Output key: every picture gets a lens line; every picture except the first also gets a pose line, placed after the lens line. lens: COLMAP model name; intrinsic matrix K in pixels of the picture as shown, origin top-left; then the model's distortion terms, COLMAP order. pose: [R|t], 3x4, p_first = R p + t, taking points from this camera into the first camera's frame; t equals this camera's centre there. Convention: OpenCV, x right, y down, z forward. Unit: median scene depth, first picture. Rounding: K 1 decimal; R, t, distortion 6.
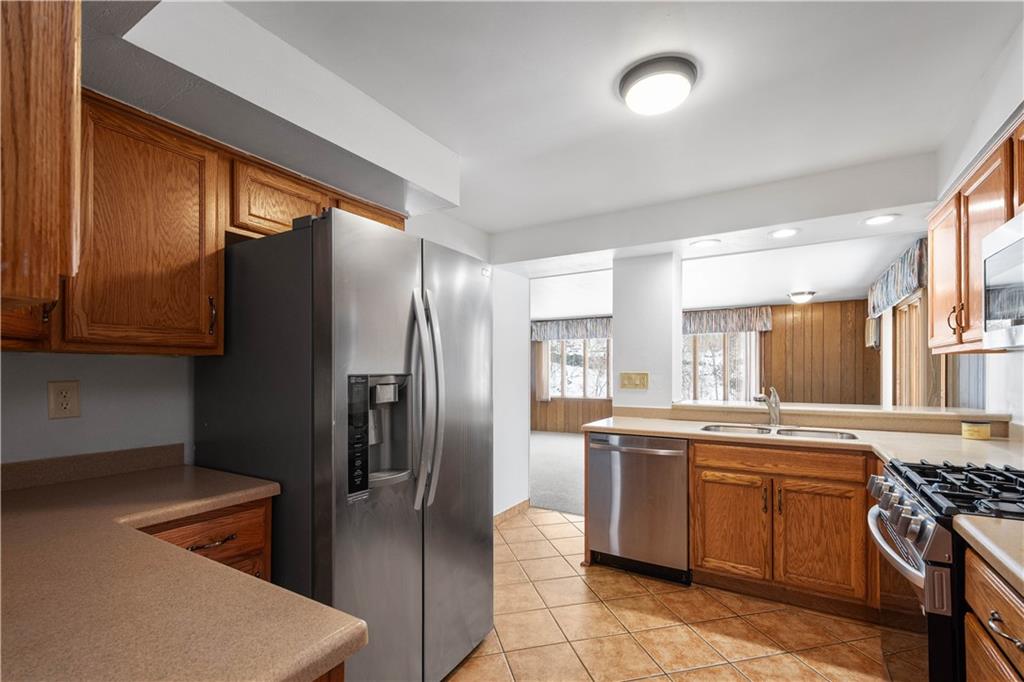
lens RADIAL K [[460.3, 0, 509.7], [0, 460.3, 372.6], [0, 0, 1]] dist [0.000260, -0.000986]
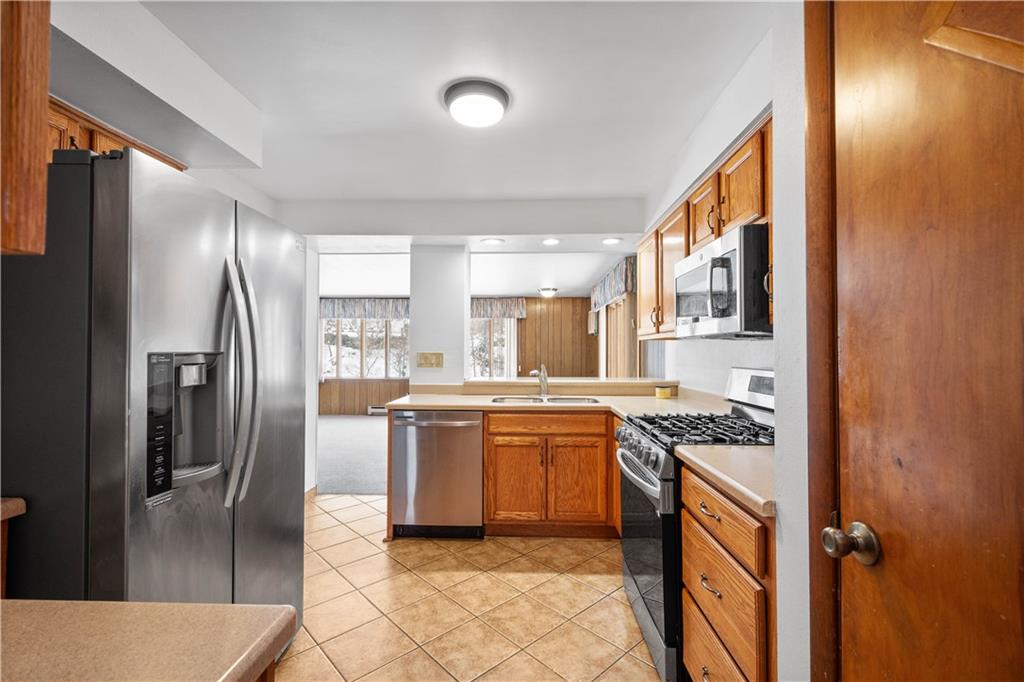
lens RADIAL K [[451.5, 0, 512.0], [0, 451.5, 349.4], [0, 0, 1]] dist [-0.000277, -0.000630]
pose [[0.868378, 0.006654, 0.495858, -0.120774], [-0.002326, 0.999954, -0.009345, 0.003112], [-0.495897, 0.006962, 0.868353, -0.014258]]
